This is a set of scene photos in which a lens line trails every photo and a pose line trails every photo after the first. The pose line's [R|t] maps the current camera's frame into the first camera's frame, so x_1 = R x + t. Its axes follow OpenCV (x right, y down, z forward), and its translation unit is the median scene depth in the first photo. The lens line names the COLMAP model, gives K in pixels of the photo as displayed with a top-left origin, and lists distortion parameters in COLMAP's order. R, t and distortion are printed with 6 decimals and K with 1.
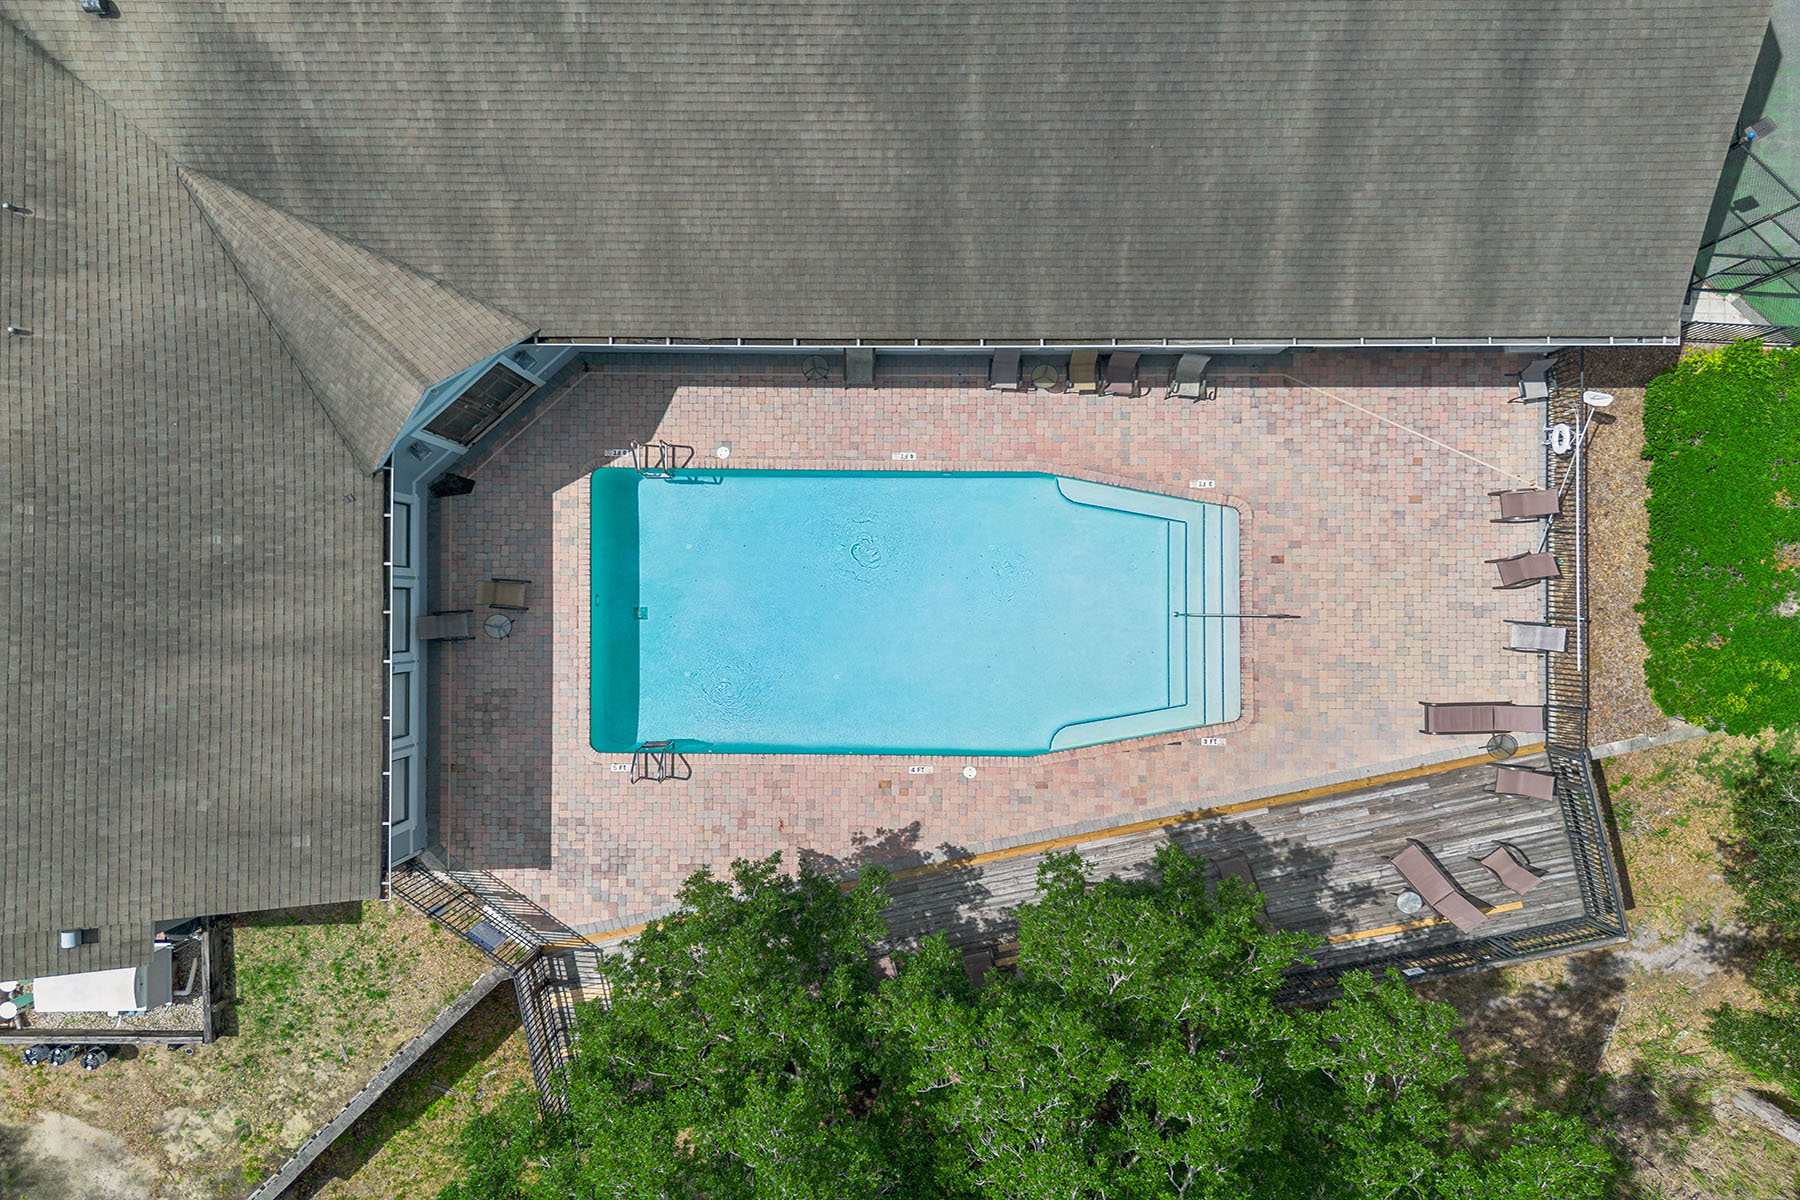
lens RADIAL K [[1248.9, 0, 892.7], [0, 1248.9, 606.4], [0, 0, 1]] dist [0.040227, -0.035676]
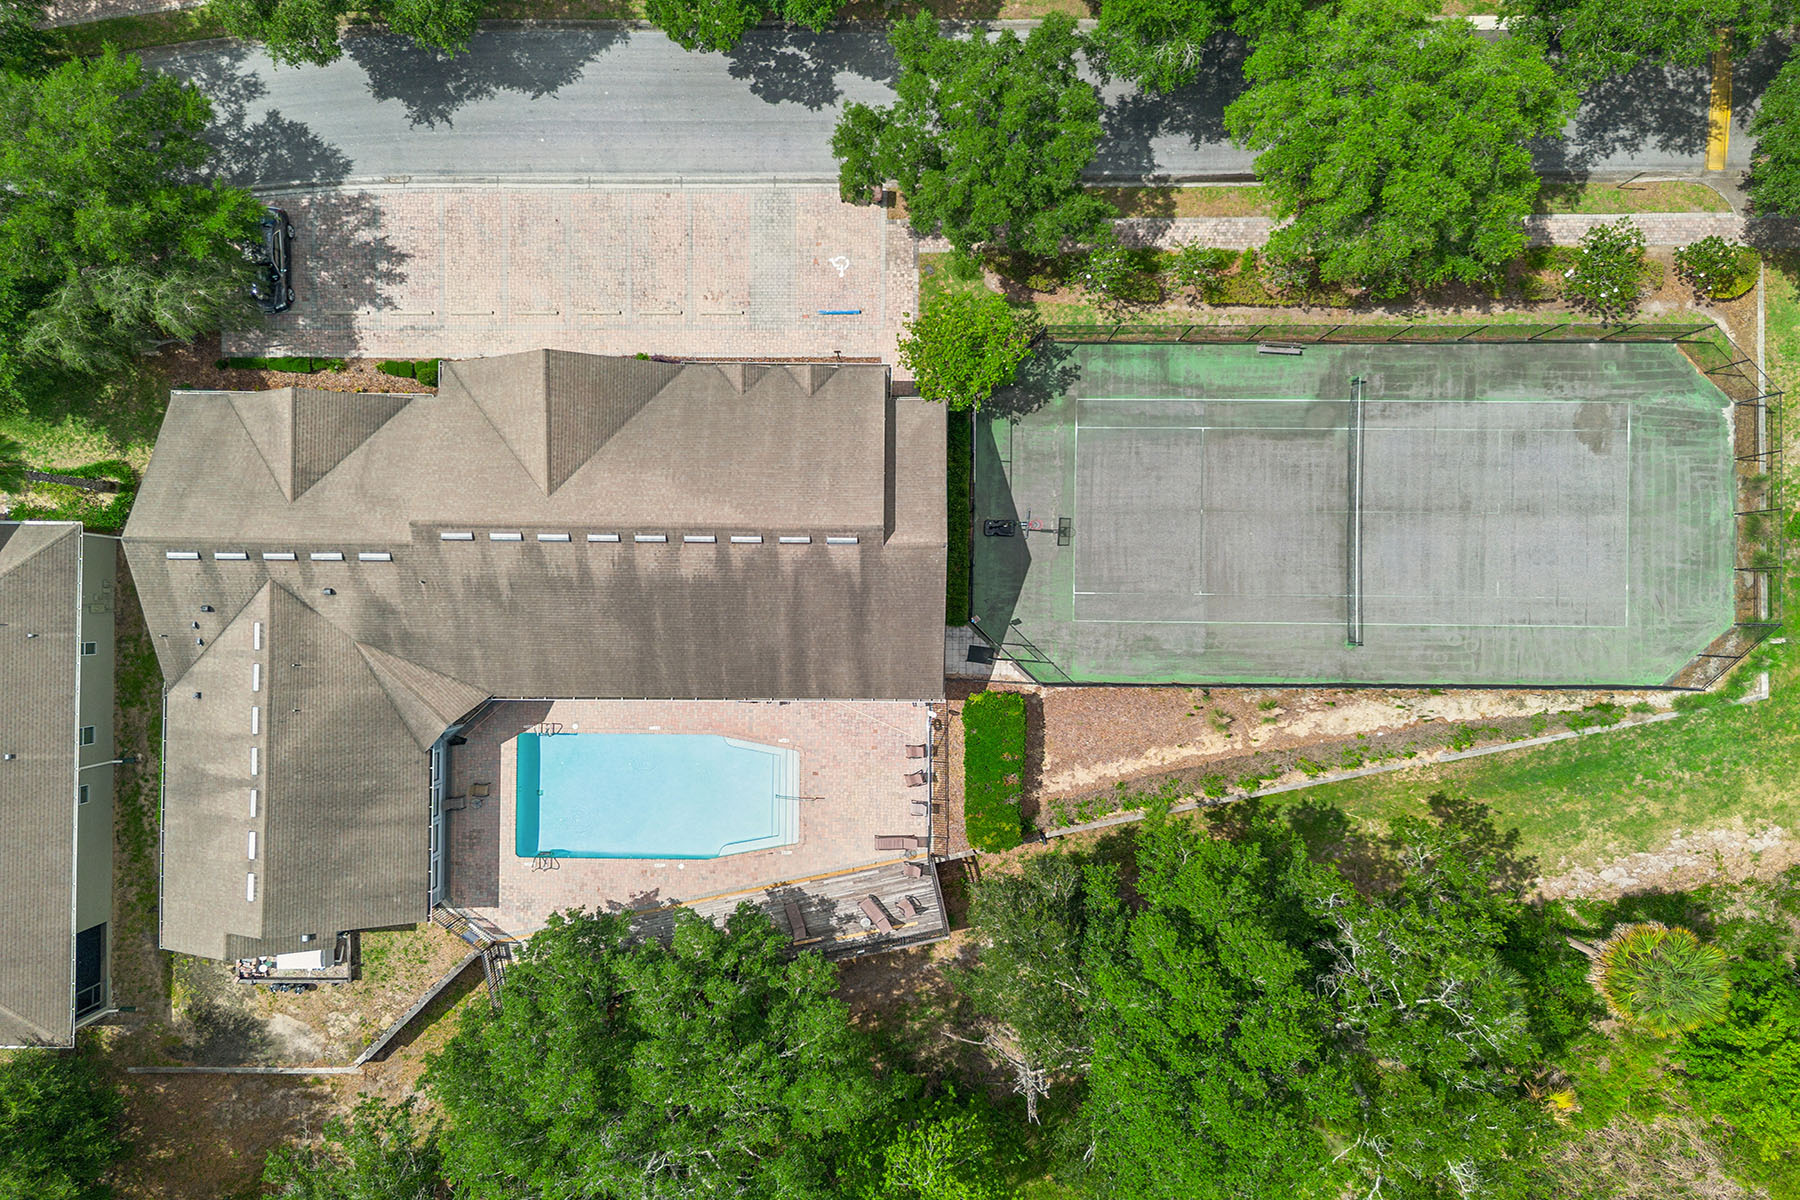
lens RADIAL K [[1248.9, 0, 895.4], [0, 1248.9, 595.4], [0, 0, 1]] dist [0.040227, -0.035676]
pose [[0.999962, 0.005035, 0.007177, 0.441429], [-0.005016, 0.999984, -0.002566, -0.365988], [-0.007190, 0.002530, 0.999971, -1.328071]]
